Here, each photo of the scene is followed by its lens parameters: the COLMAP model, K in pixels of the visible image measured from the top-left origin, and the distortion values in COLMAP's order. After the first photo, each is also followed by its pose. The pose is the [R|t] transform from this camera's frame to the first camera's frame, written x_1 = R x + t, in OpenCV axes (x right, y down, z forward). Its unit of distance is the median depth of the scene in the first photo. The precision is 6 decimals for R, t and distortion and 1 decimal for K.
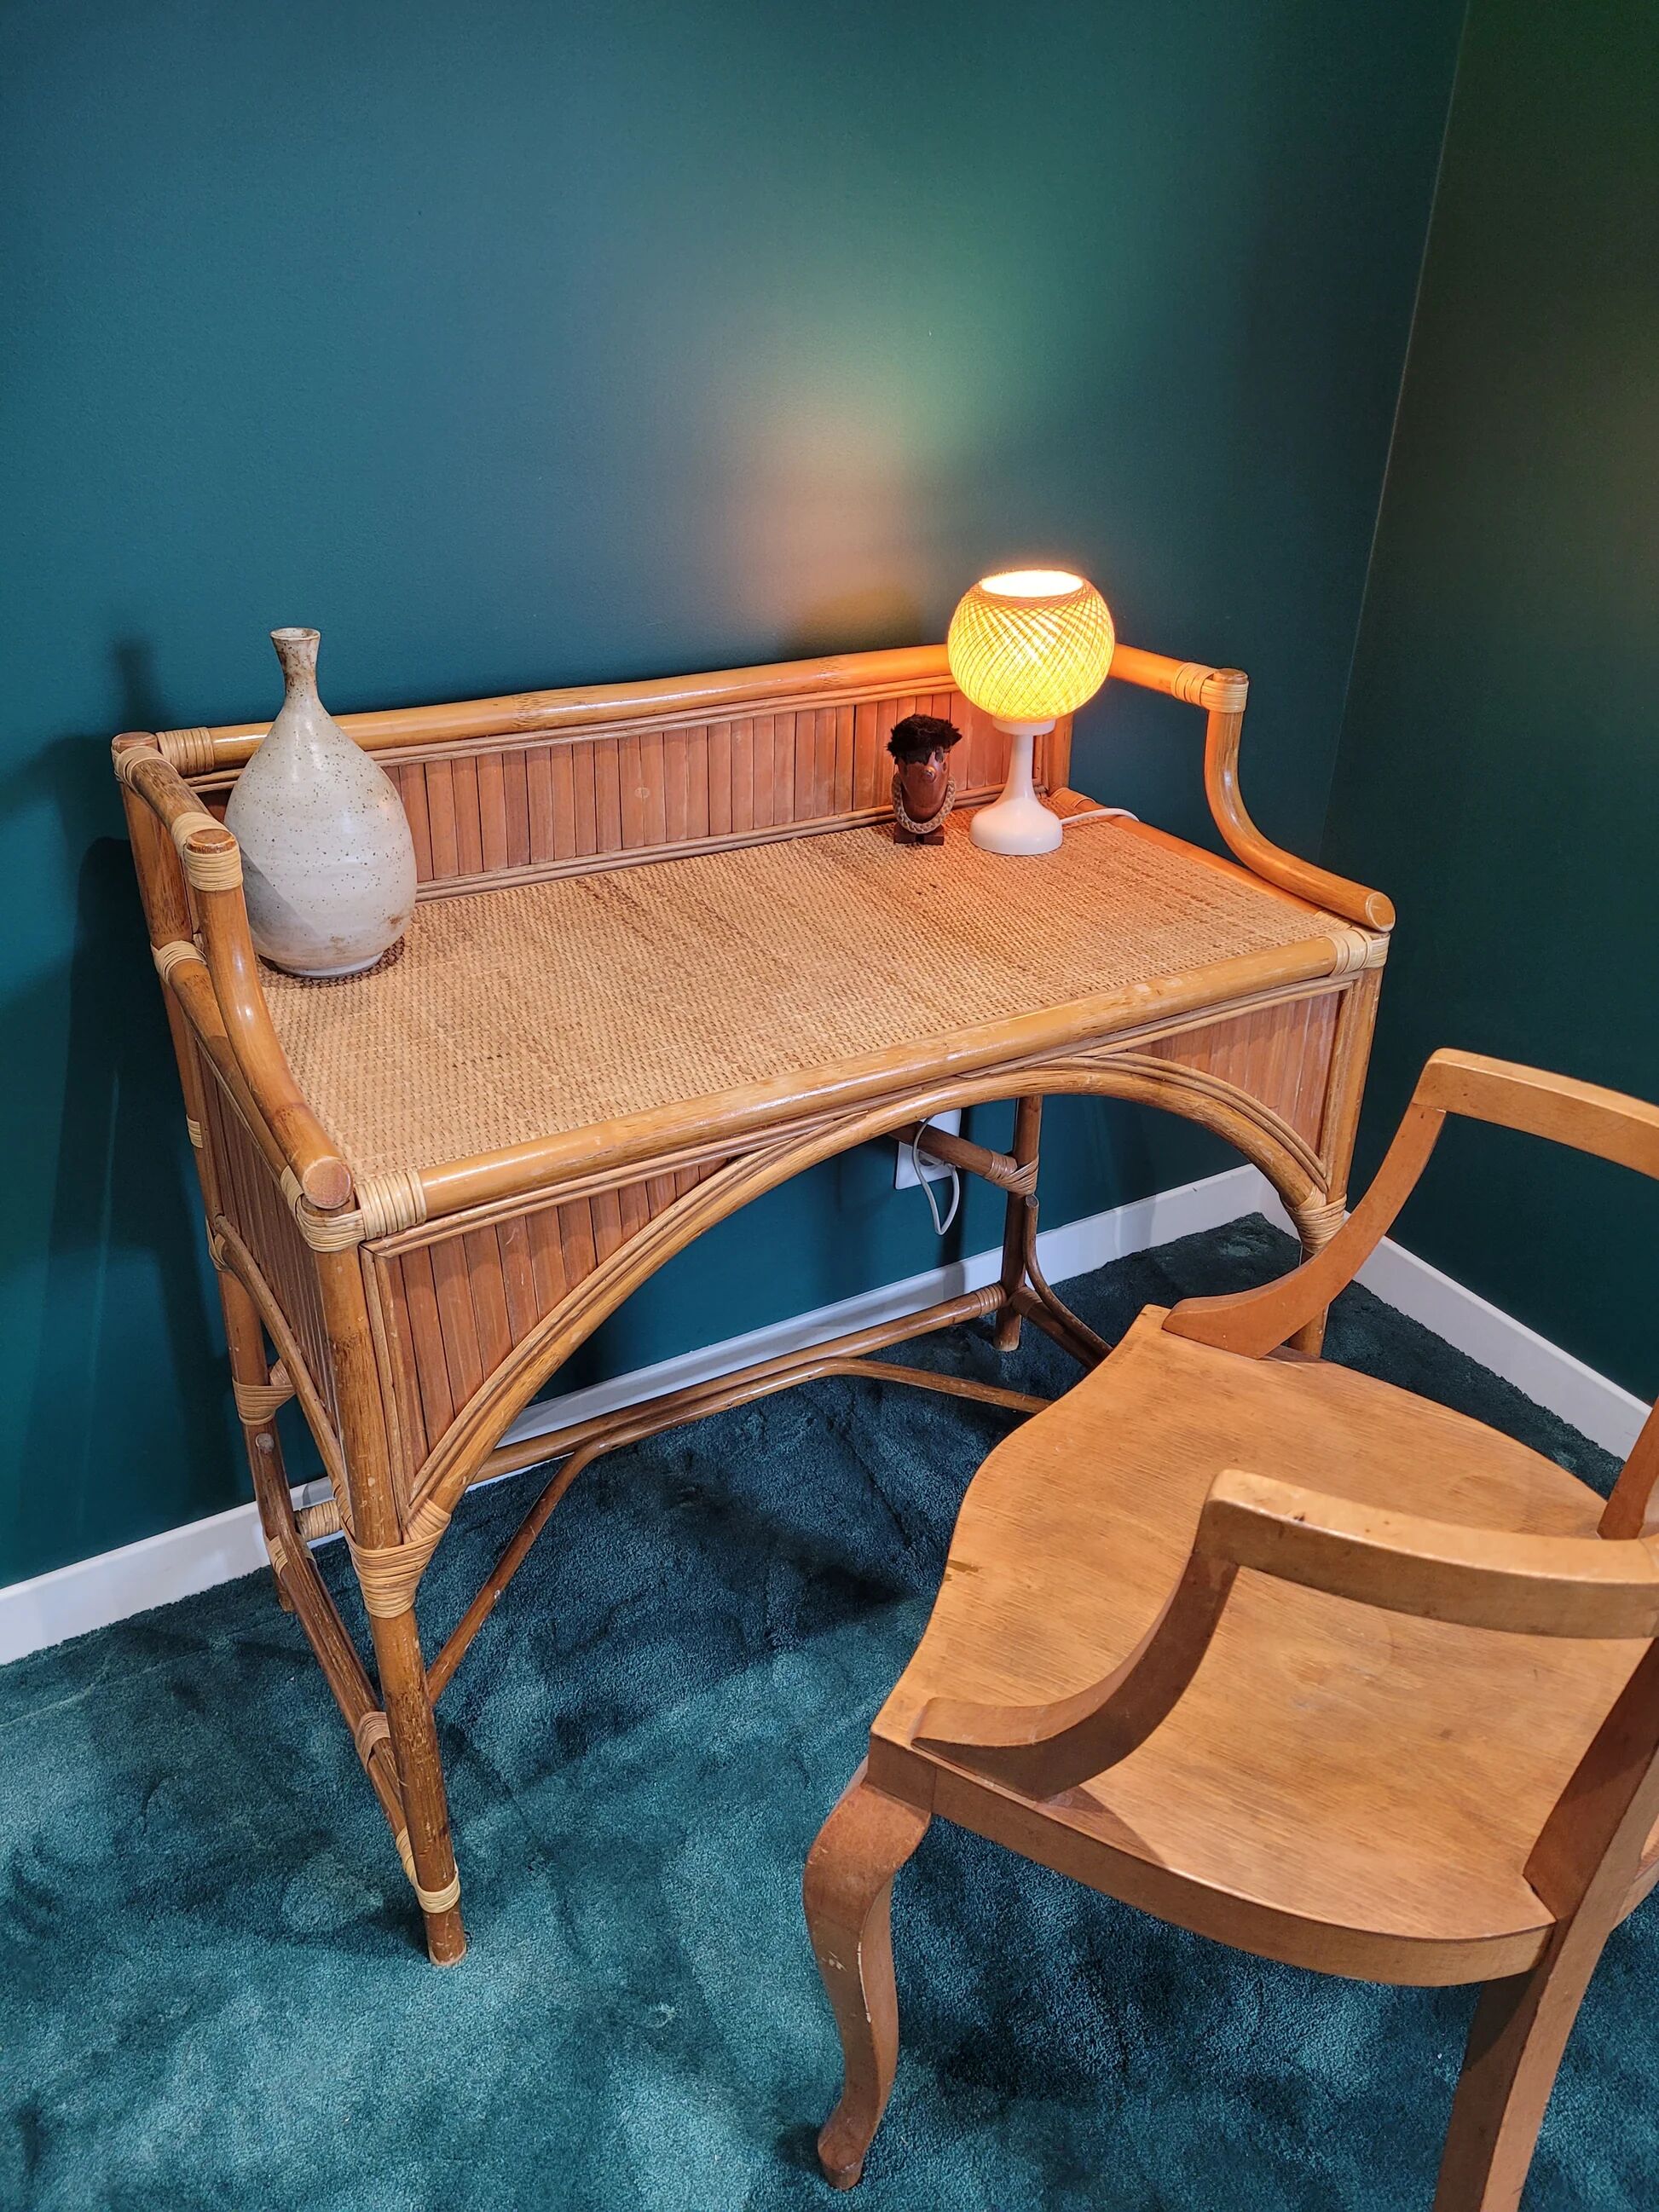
lens RADIAL K [[1677.4, 0, 852.6], [0, 1677.4, 1109.2], [0, 0, 1]] dist [0.057231, -0.052779]
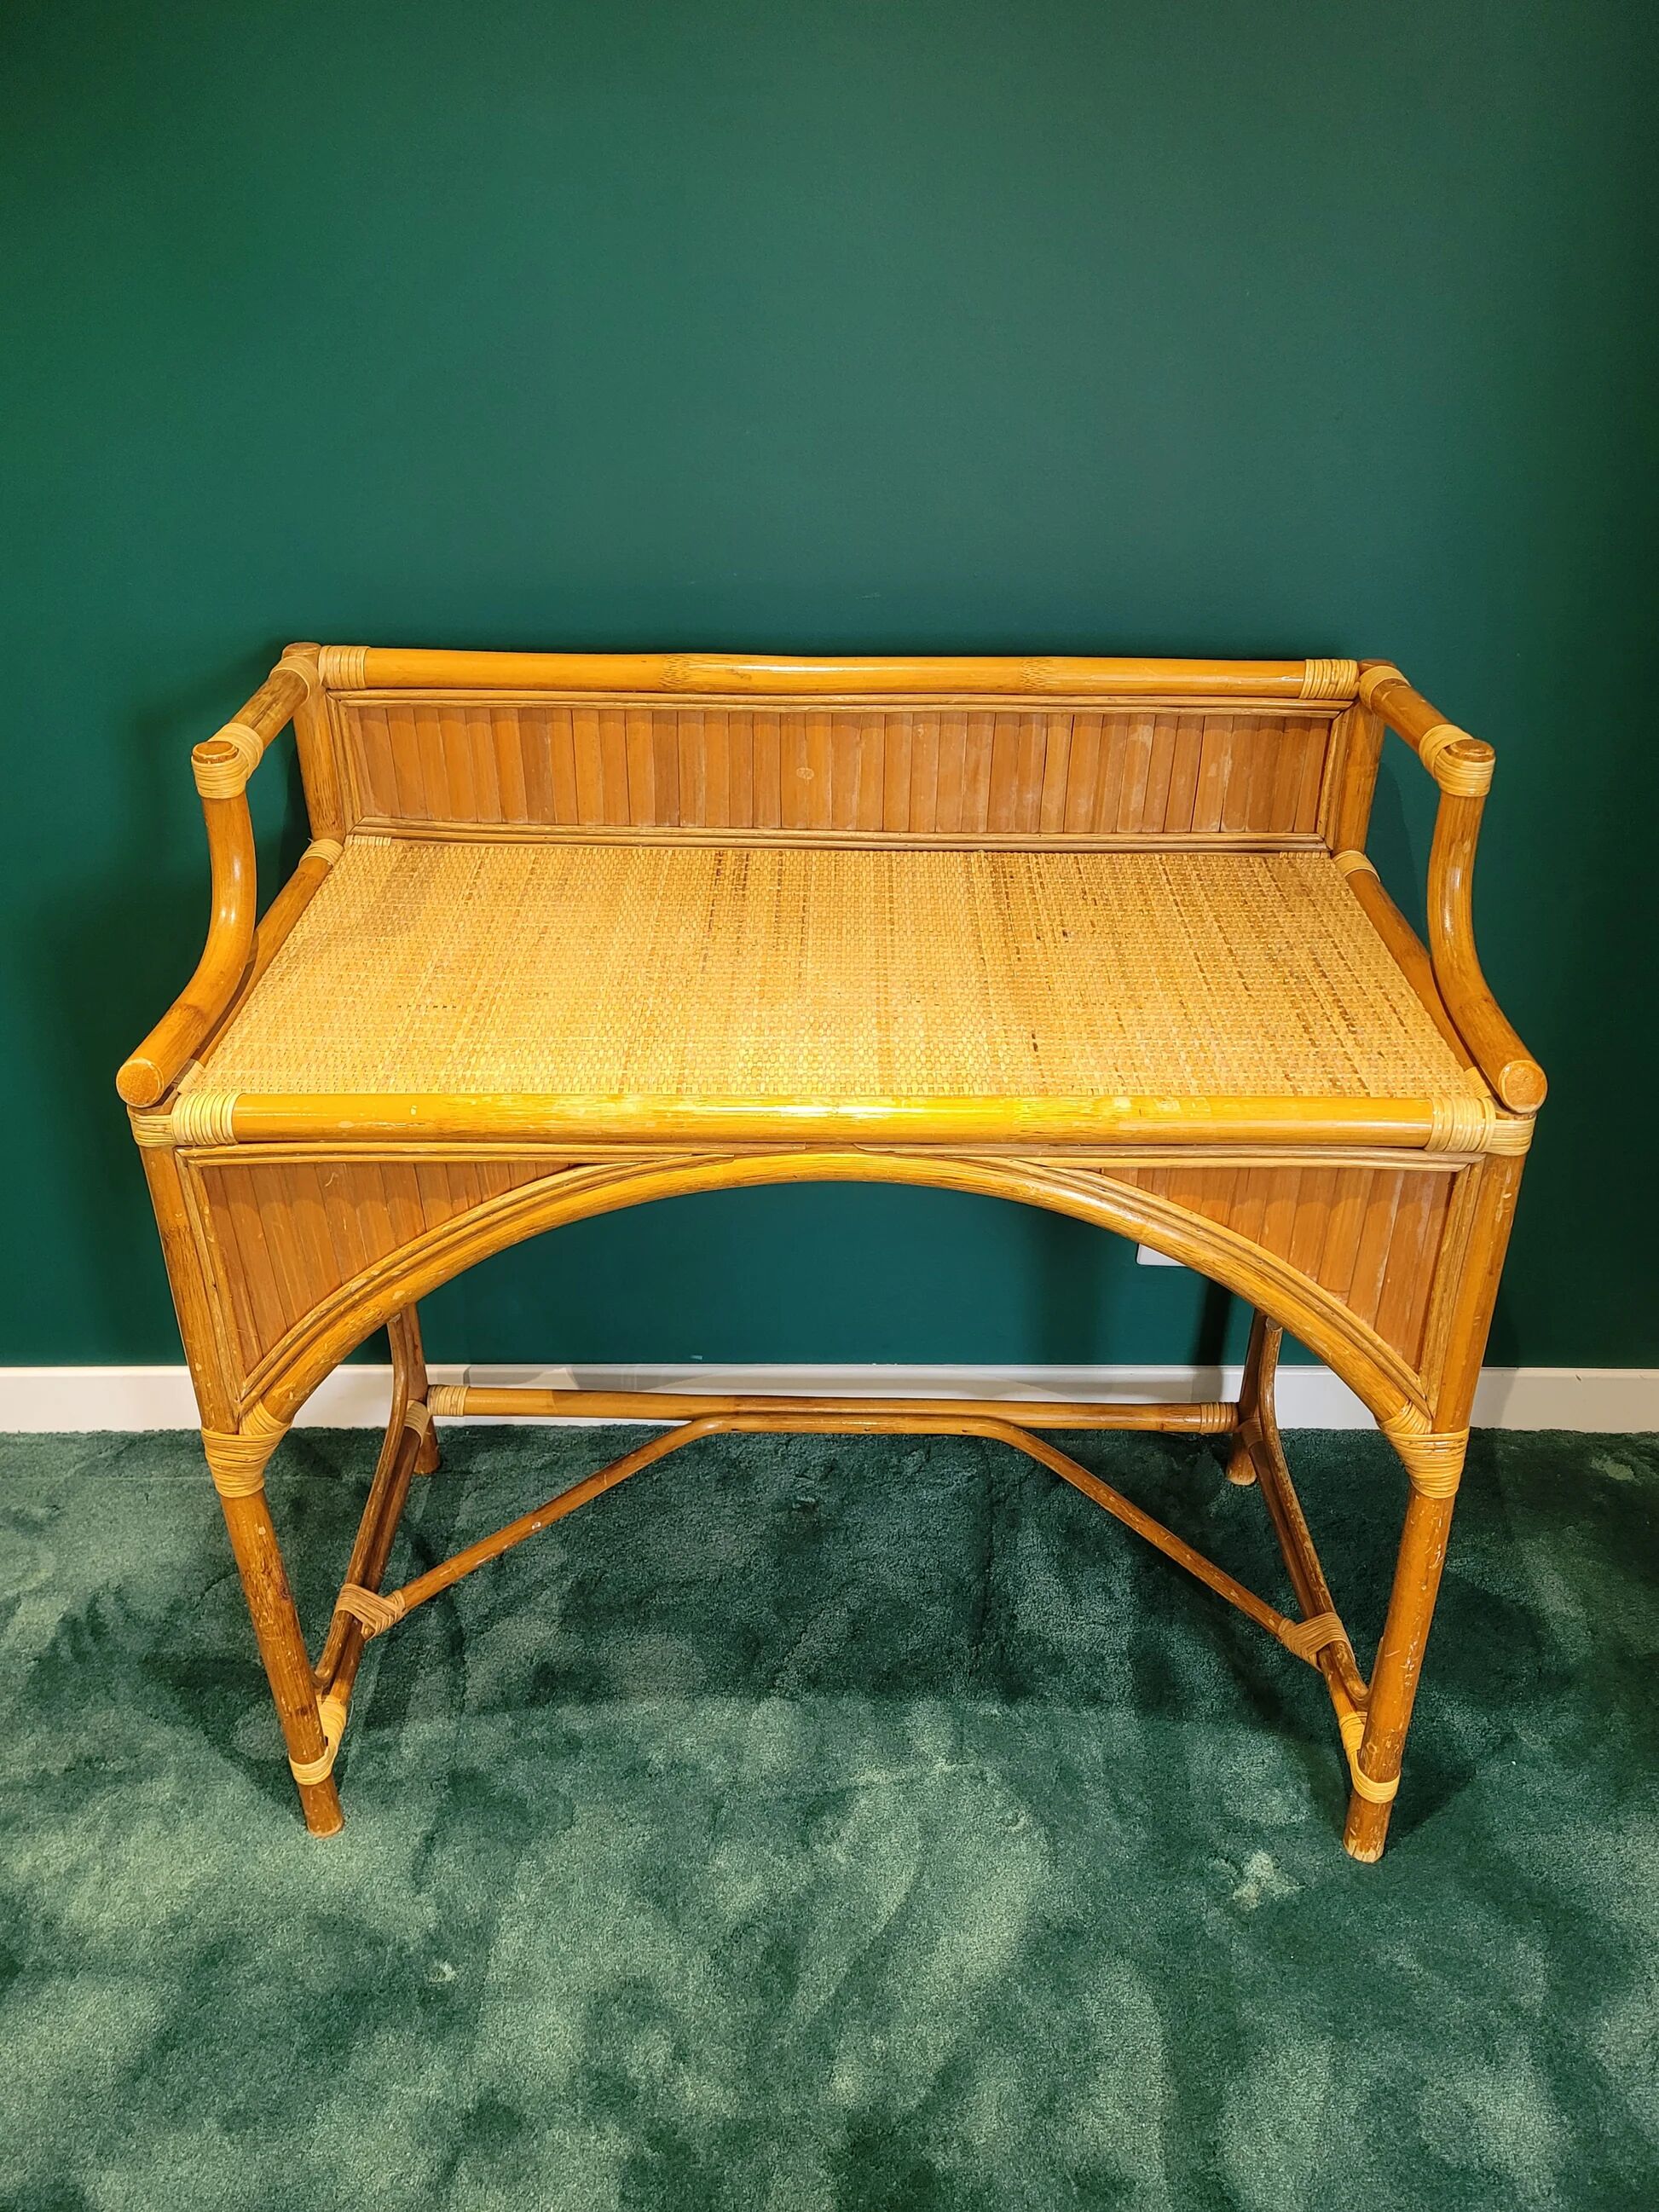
lens RADIAL K [[1763.1, 0, 837.2], [0, 1763.1, 1108.7], [0, 0, 1]] dist [0.049621, -0.044840]
pose [[0.853135, 0.250701, -0.457503, 0.415882], [-0.238925, 0.967350, 0.084547, -0.100449], [0.463762, 0.037179, 0.885179, 0.148545]]
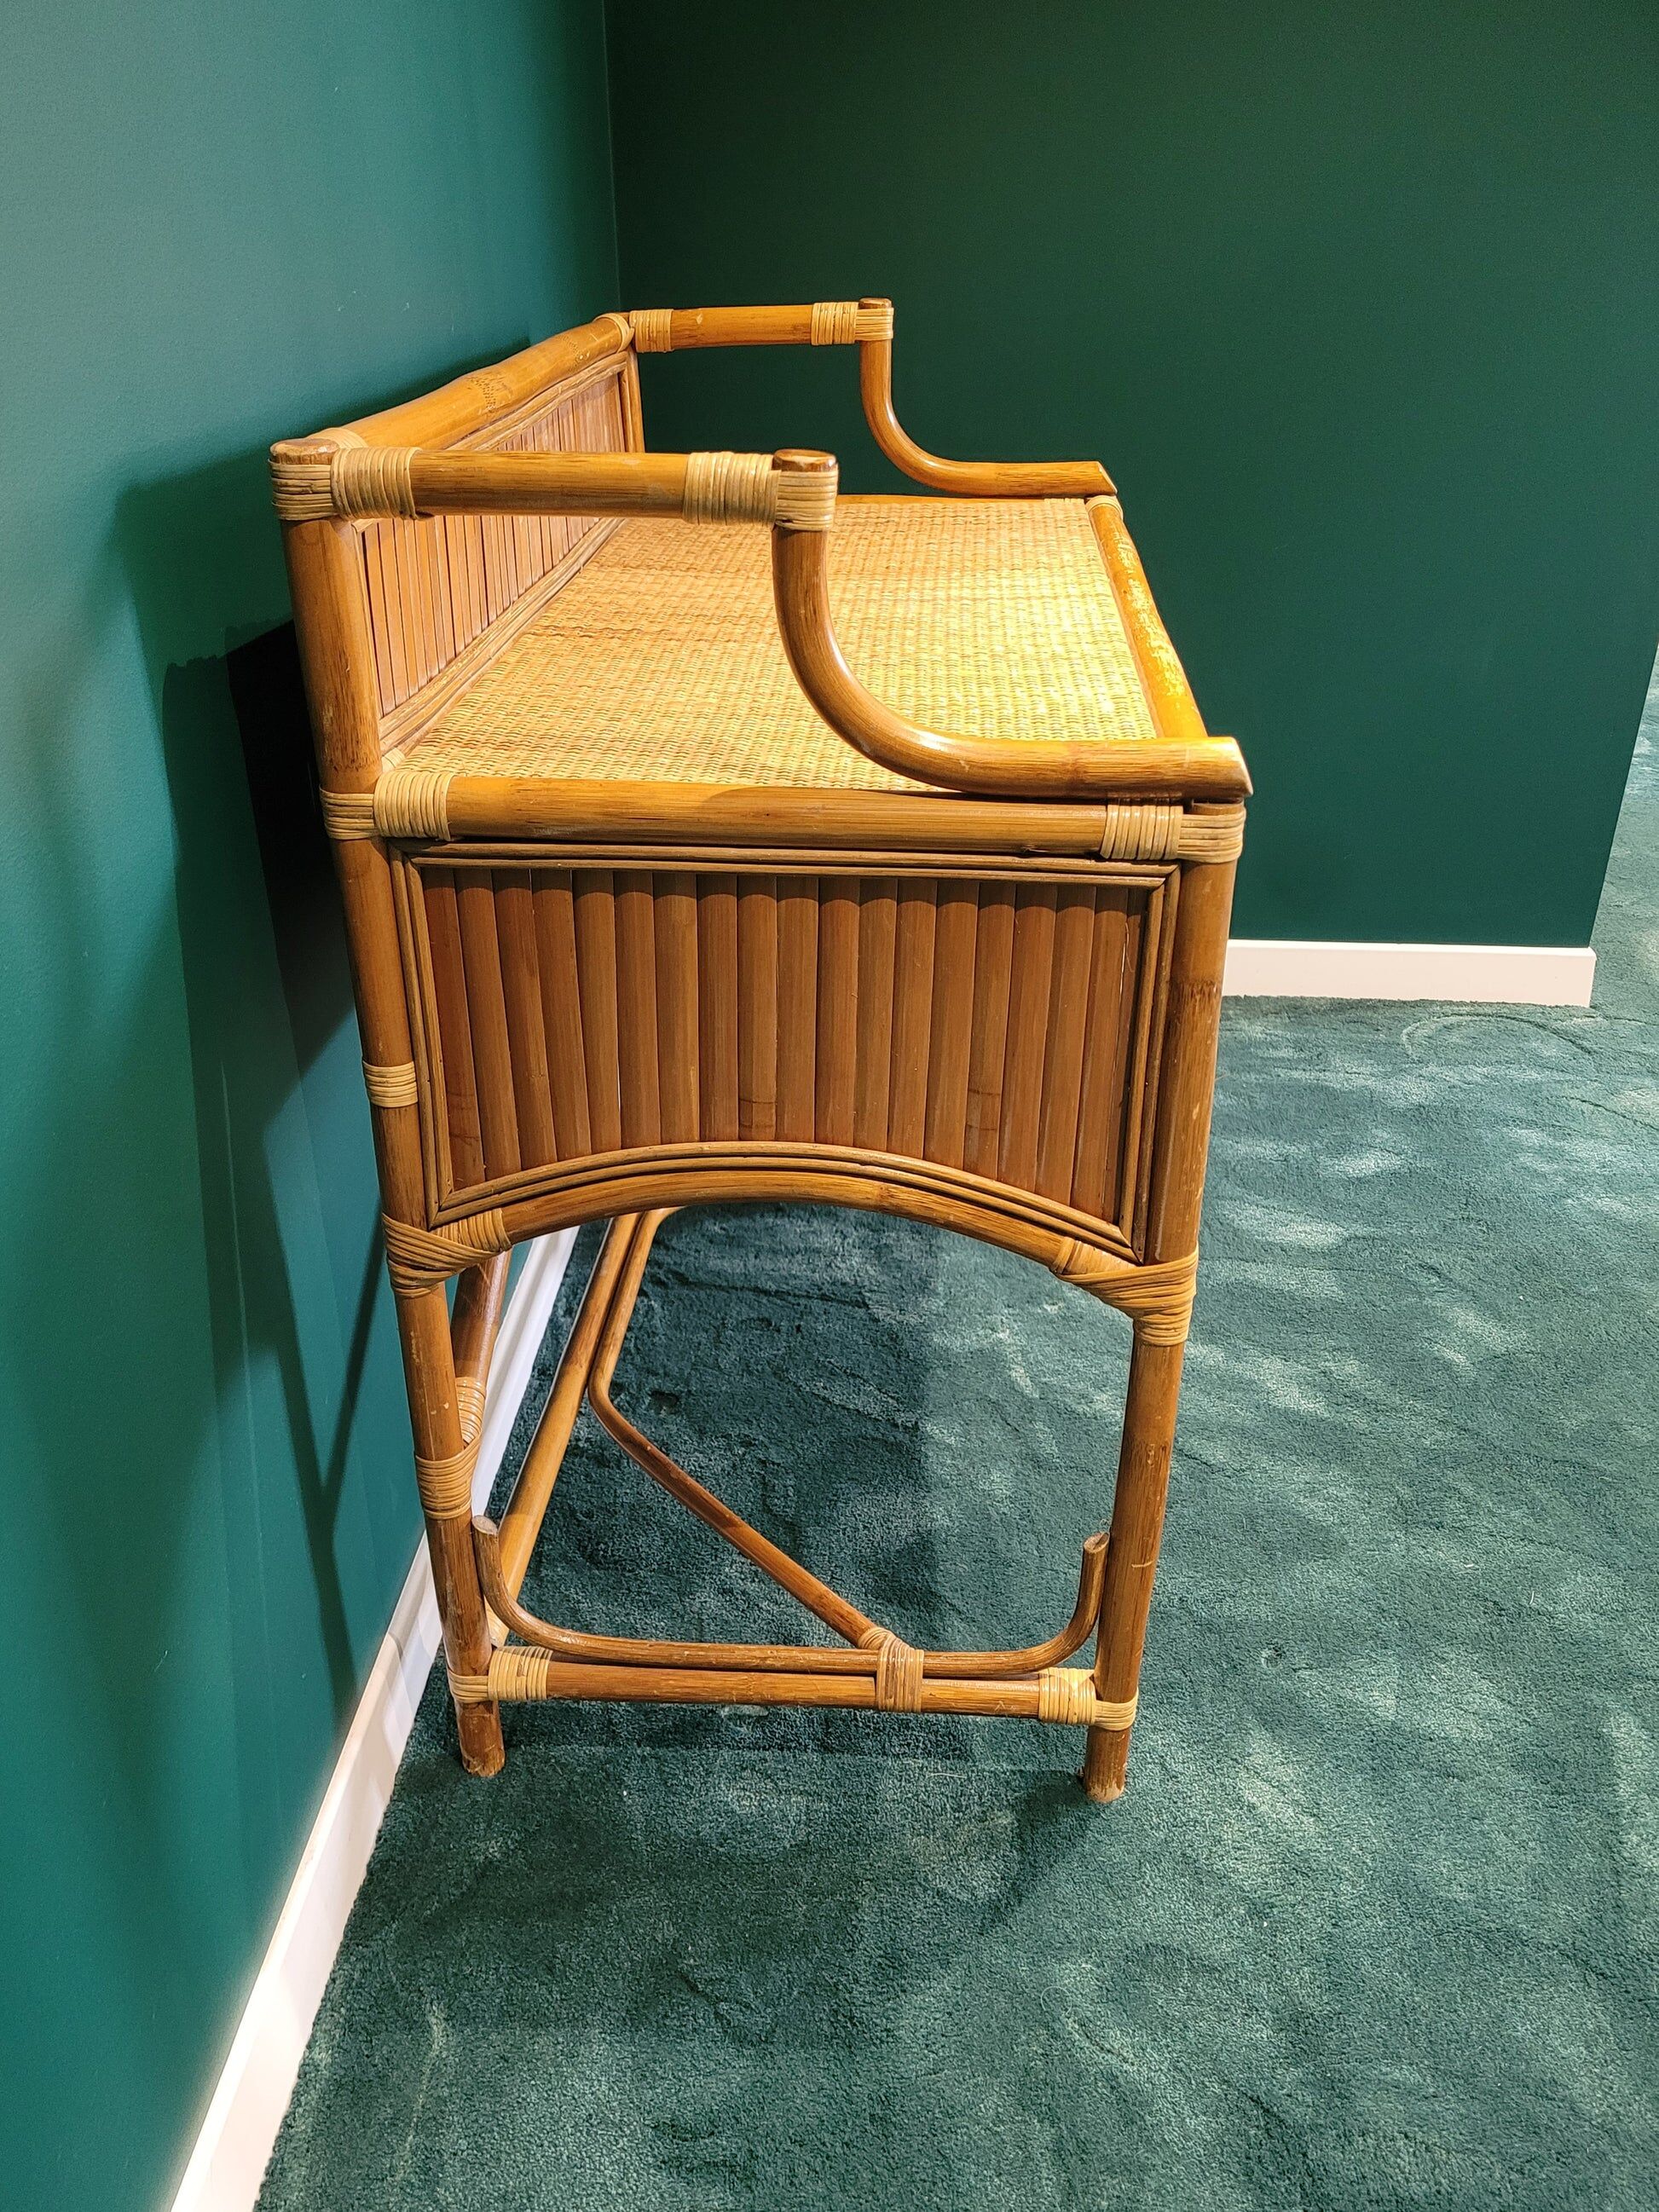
lens RADIAL K [[1763.1, 0, 849.8], [0, 1763.1, 1116.6], [0, 0, 1]] dist [0.049621, -0.044840]
pose [[0.559509, -0.414720, 0.717605, -0.800764], [0.411561, 0.890544, 0.193775, -0.037564], [-0.719422, 0.186919, 0.668950, 0.410748]]
